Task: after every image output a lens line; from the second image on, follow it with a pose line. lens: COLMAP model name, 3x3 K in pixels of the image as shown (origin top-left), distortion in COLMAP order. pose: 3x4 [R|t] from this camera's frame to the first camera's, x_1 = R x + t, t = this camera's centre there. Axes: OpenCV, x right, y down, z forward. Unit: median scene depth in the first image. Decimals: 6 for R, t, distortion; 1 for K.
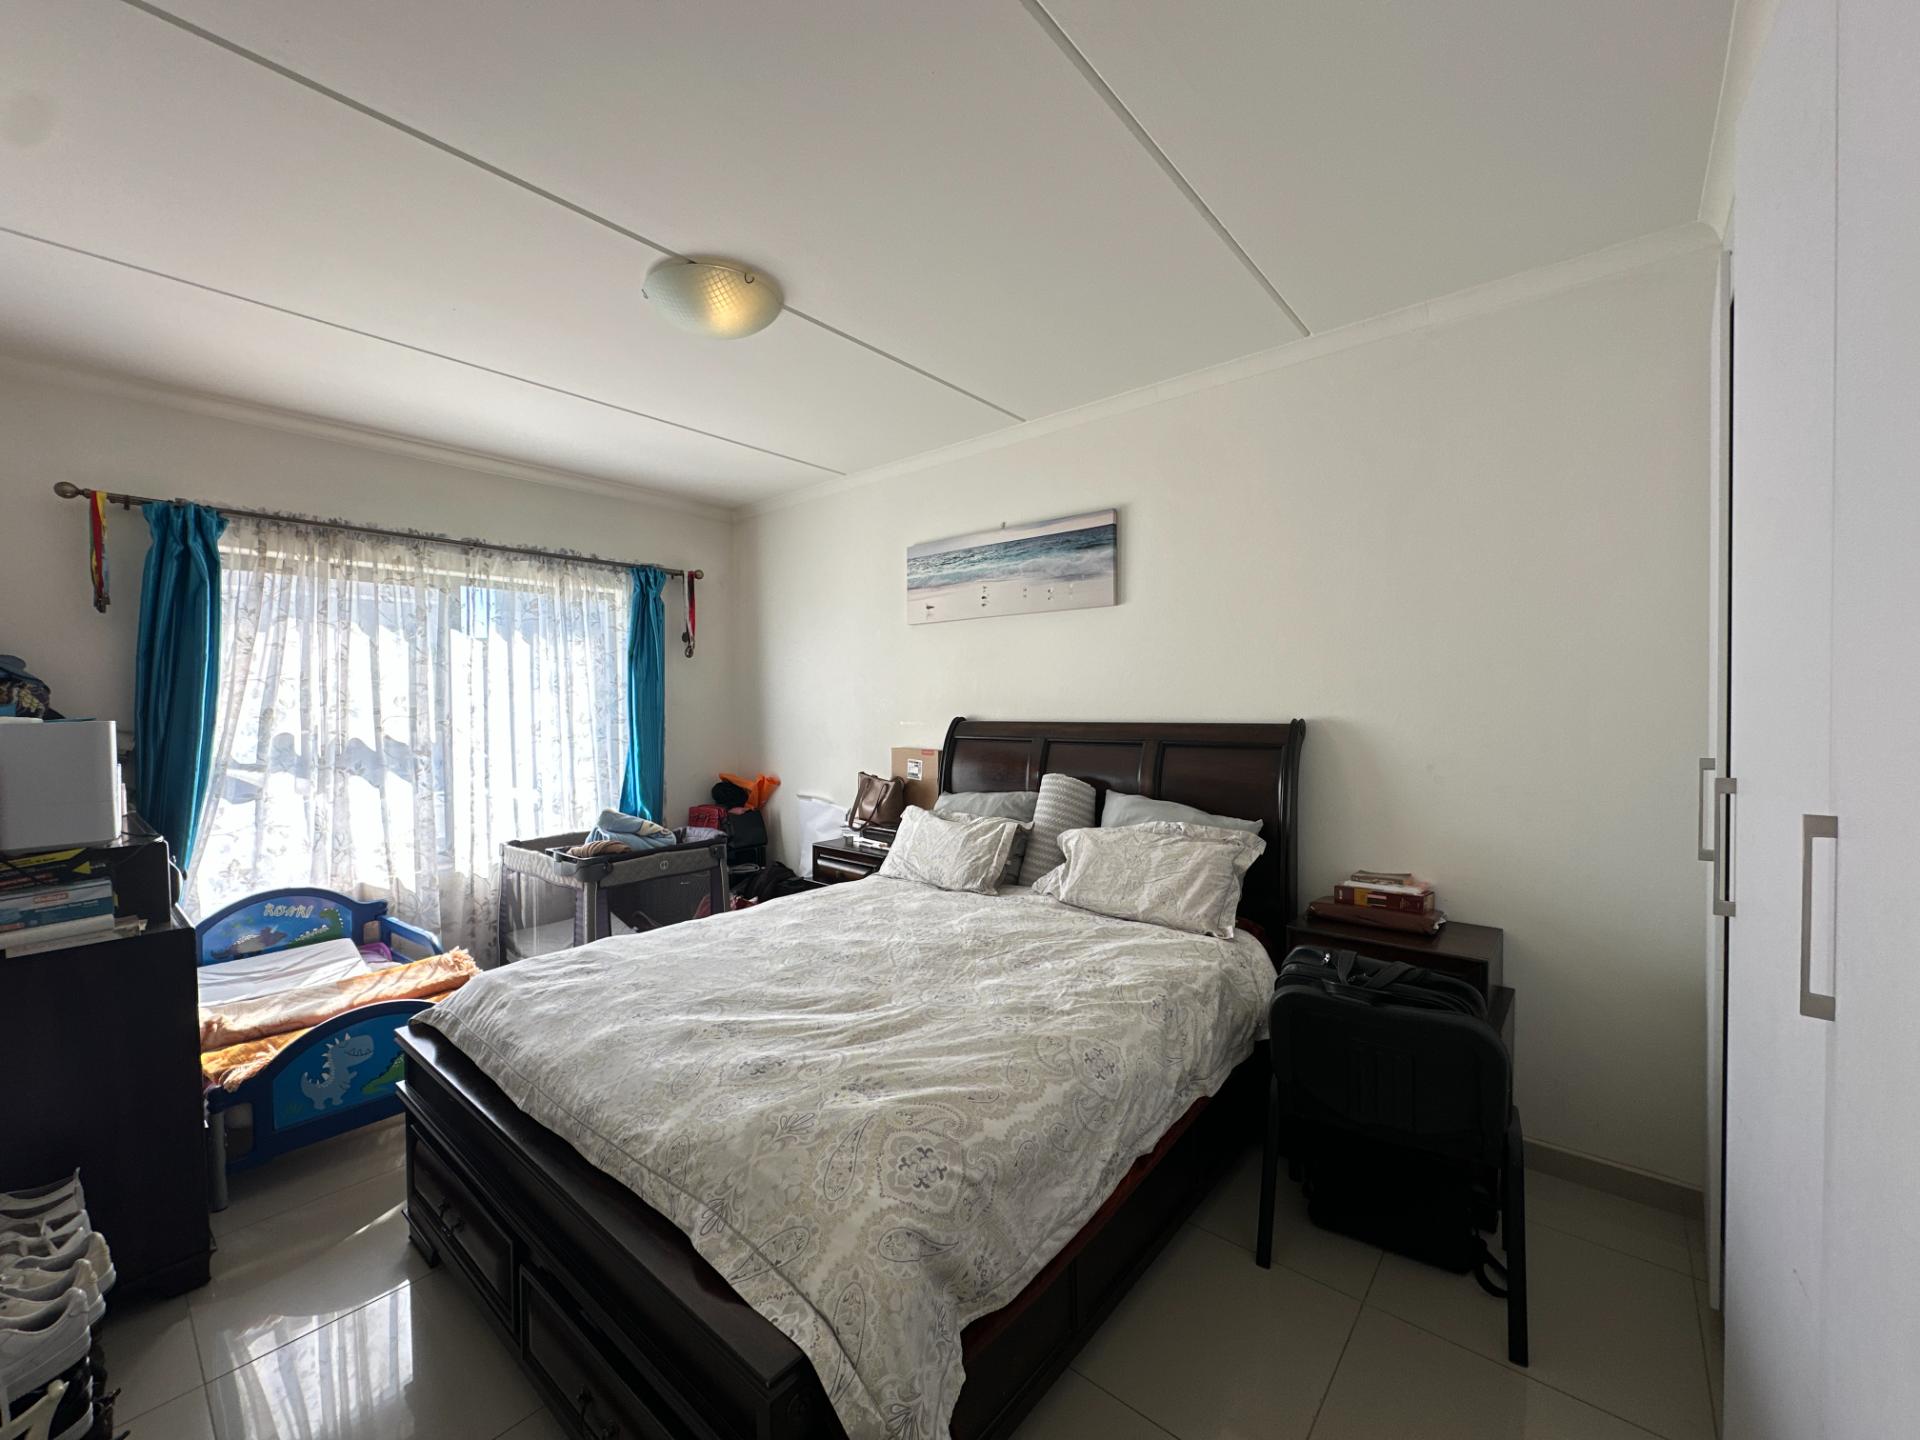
lens RADIAL K [[766.3, 0, 955.0], [0, 766.3, 717.2], [0, 0, 1]] dist [-0.002548, 0.000037]
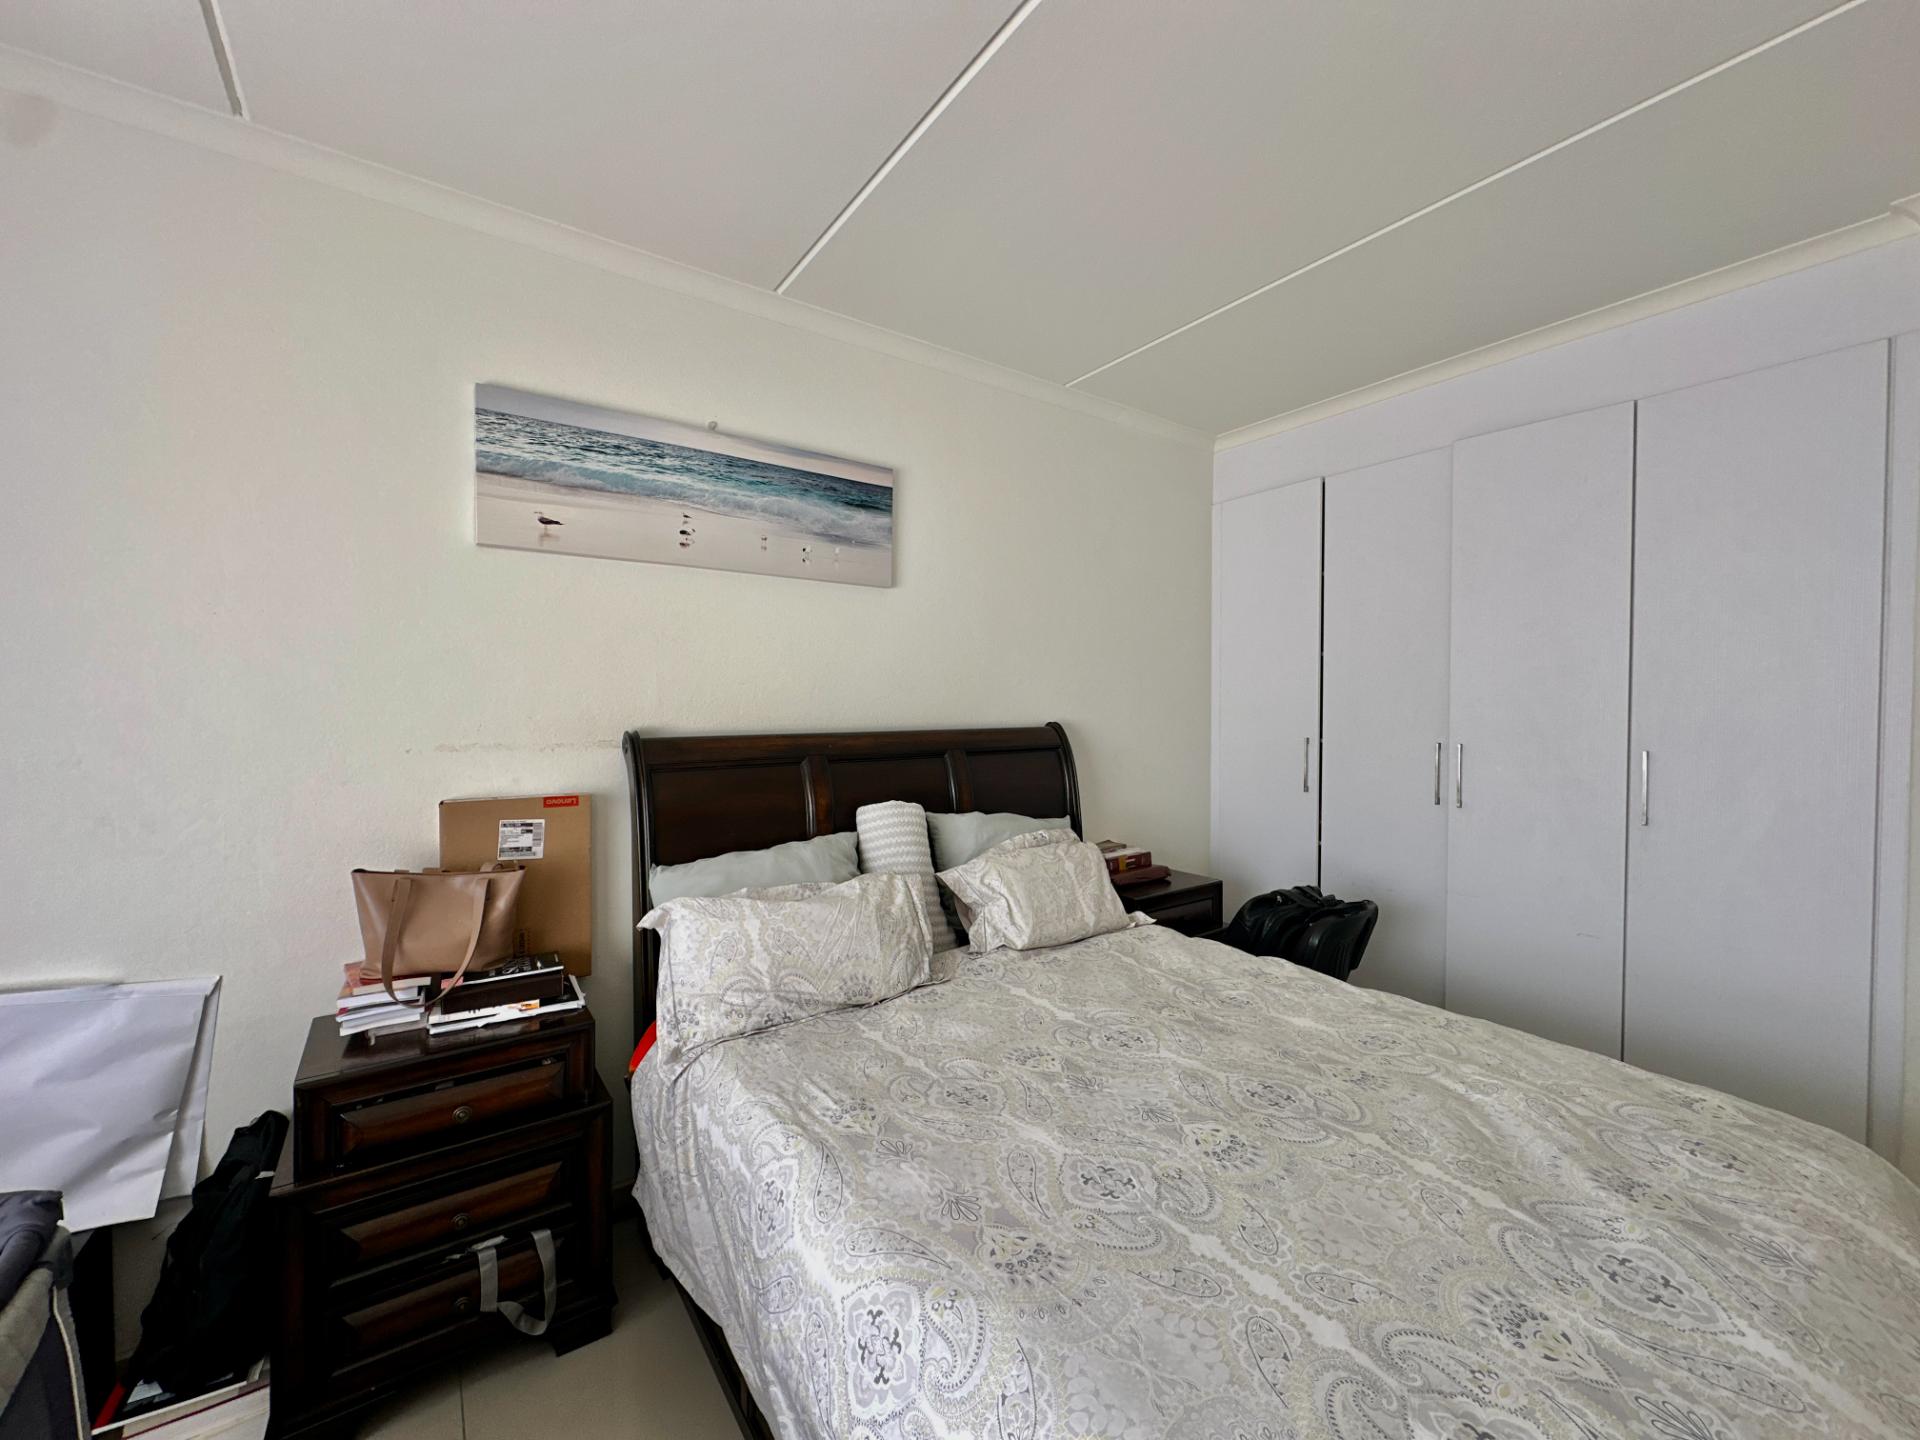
lens RADIAL K [[766.3, 0, 956.4], [0, 766.3, 719.4], [0, 0, 1]] dist [-0.002548, 0.000037]
pose [[0.242769, -0.015254, 0.969964, -0.542247], [0.014840, 0.999818, 0.012009, -0.013595], [-0.969971, 0.011479, 0.242952, 0.699654]]
